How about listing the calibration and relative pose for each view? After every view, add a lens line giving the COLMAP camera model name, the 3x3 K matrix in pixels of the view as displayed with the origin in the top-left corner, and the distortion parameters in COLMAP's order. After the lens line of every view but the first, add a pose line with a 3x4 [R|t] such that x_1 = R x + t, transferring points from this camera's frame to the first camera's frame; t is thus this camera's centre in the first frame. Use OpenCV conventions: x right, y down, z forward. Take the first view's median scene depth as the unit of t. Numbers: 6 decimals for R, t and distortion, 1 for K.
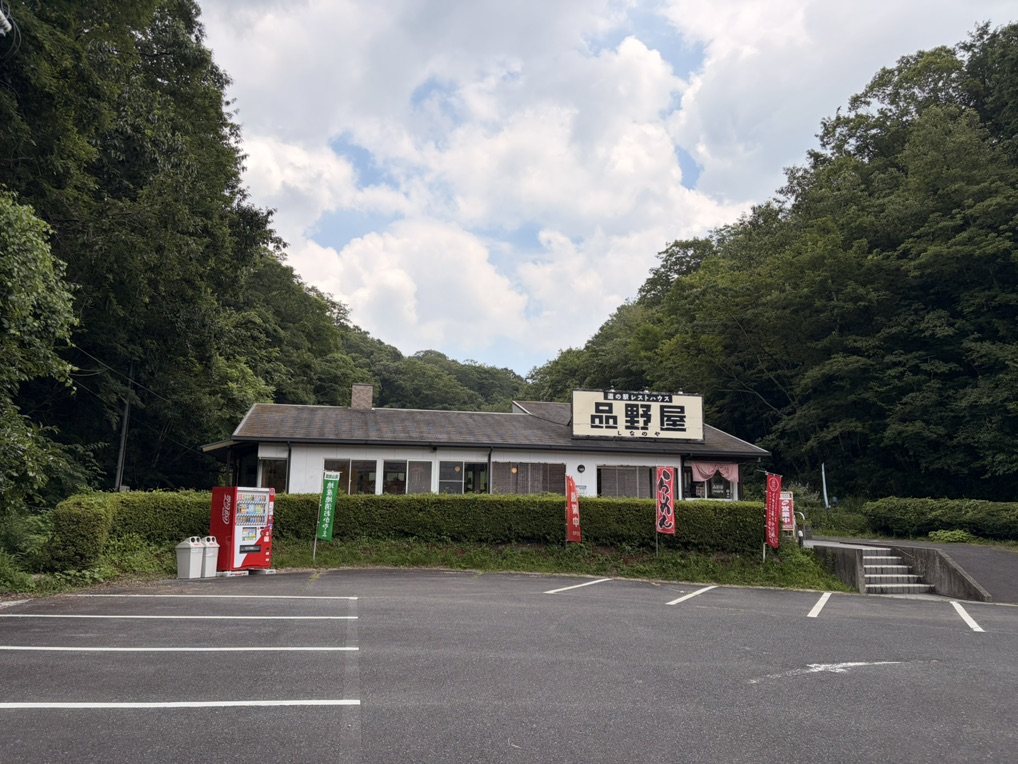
lens RADIAL K [[775.2, 0, 509.0], [0, 775.2, 382.0], [0, 0, 1]] dist [0.044622, -0.060155]
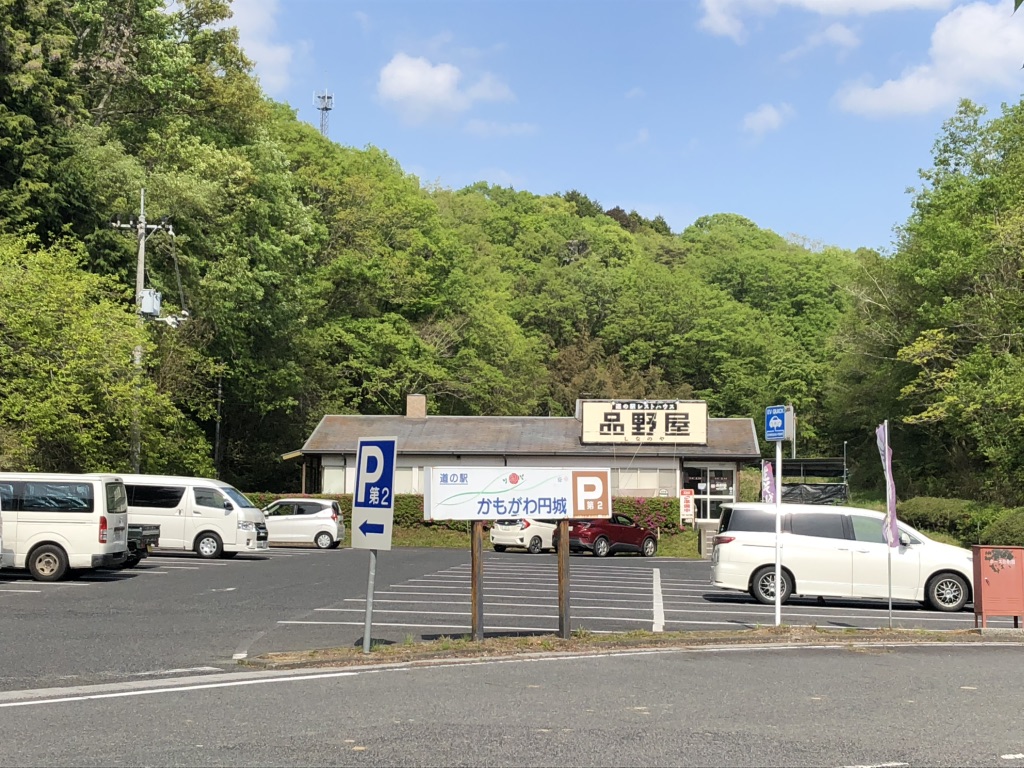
lens RADIAL K [[1755.5, 0, 512.0], [0, 1755.5, 384.0], [0, 0, 1]] dist [0.019162, 0.003357]
pose [[0.965285, -0.023708, -0.260121, 0.642253], [0.044134, 0.996357, 0.072966, -0.205486], [0.257443, -0.081913, 0.962815, -1.479379]]
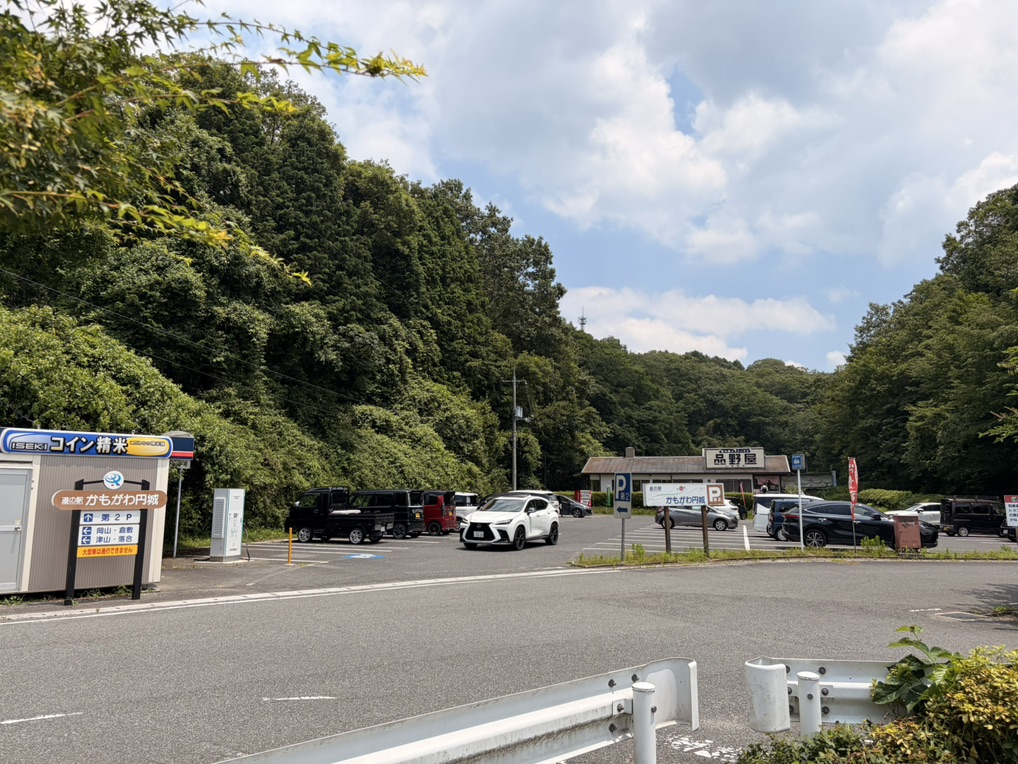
lens RADIAL K [[775.2, 0, 509.0], [0, 775.2, 382.0], [0, 0, 1]] dist [0.044622, -0.060155]
pose [[0.891520, -0.080310, -0.445804, 0.650996], [0.081542, 0.996534, -0.016454, -0.218359], [0.445581, -0.021682, 0.894979, -1.538143]]
